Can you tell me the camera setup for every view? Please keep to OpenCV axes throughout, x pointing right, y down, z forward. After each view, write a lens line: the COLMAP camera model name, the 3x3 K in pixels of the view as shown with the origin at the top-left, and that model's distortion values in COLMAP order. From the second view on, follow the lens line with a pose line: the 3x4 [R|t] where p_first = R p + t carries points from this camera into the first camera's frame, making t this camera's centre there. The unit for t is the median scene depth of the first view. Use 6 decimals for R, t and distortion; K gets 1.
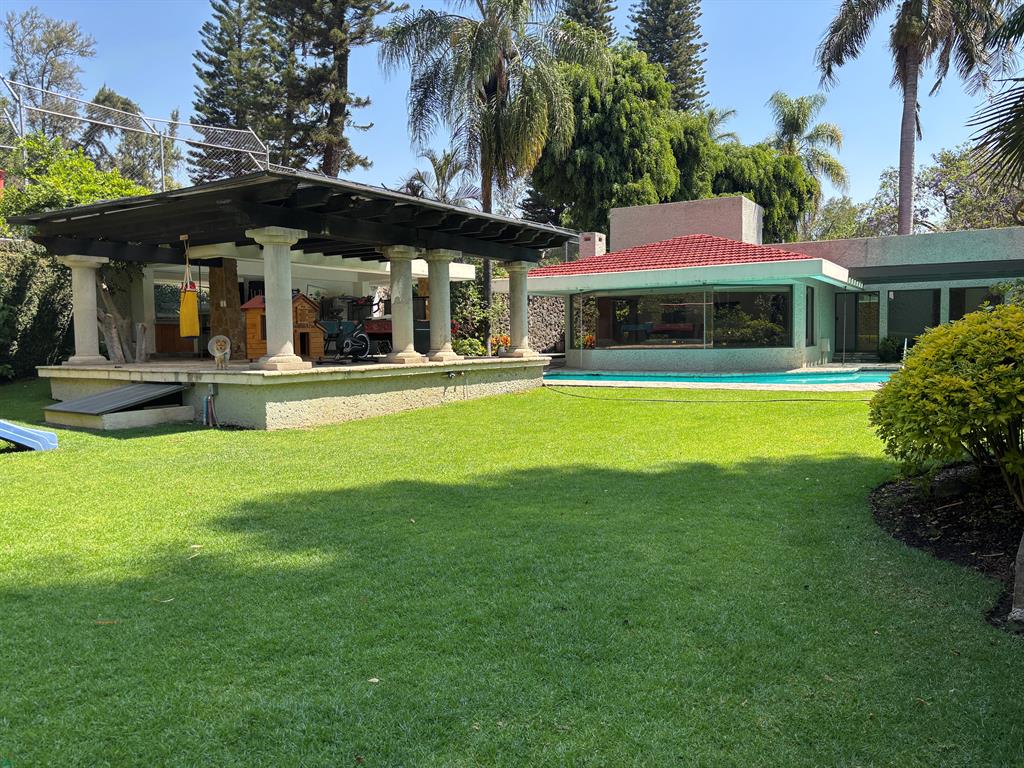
lens RADIAL K [[772.4, 0, 510.6], [0, 772.4, 379.3], [0, 0, 1]] dist [0.035224, 0.007946]
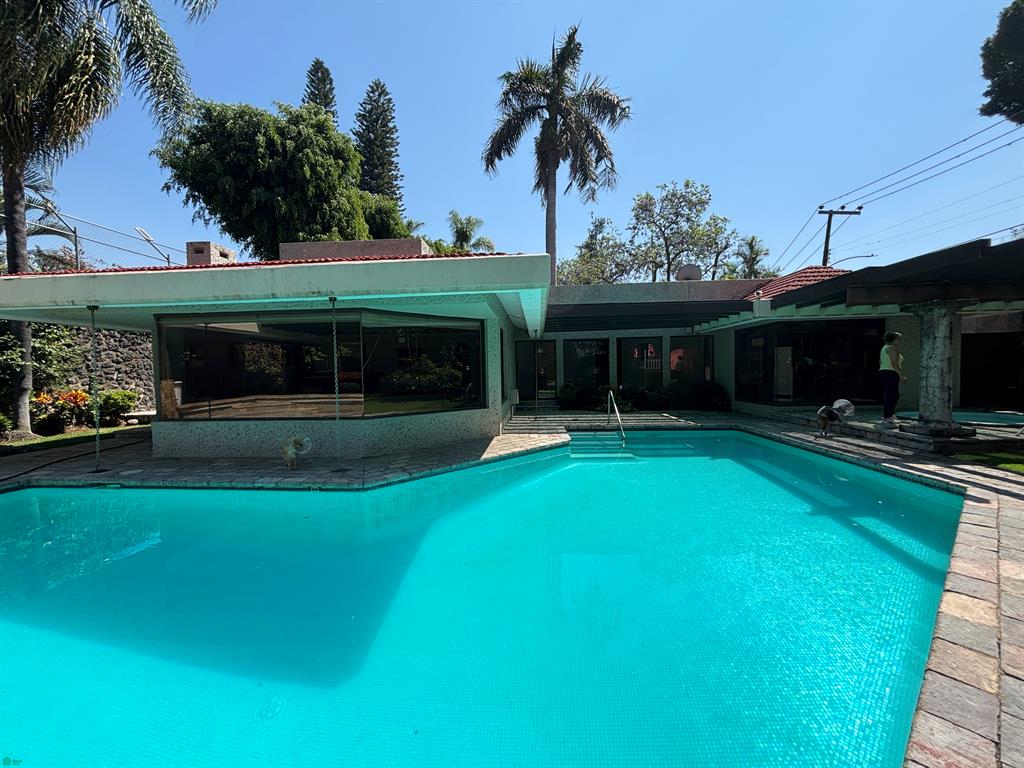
lens RADIAL K [[413.4, 0, 511.0], [0, 413.4, 383.2], [0, 0, 1]] dist [-0.001179, -0.000150]
pose [[0.894838, -0.019157, 0.445980, 0.137838], [0.036061, 0.998916, -0.029447, -0.032829], [-0.444932, 0.042432, 0.894559, 0.416617]]
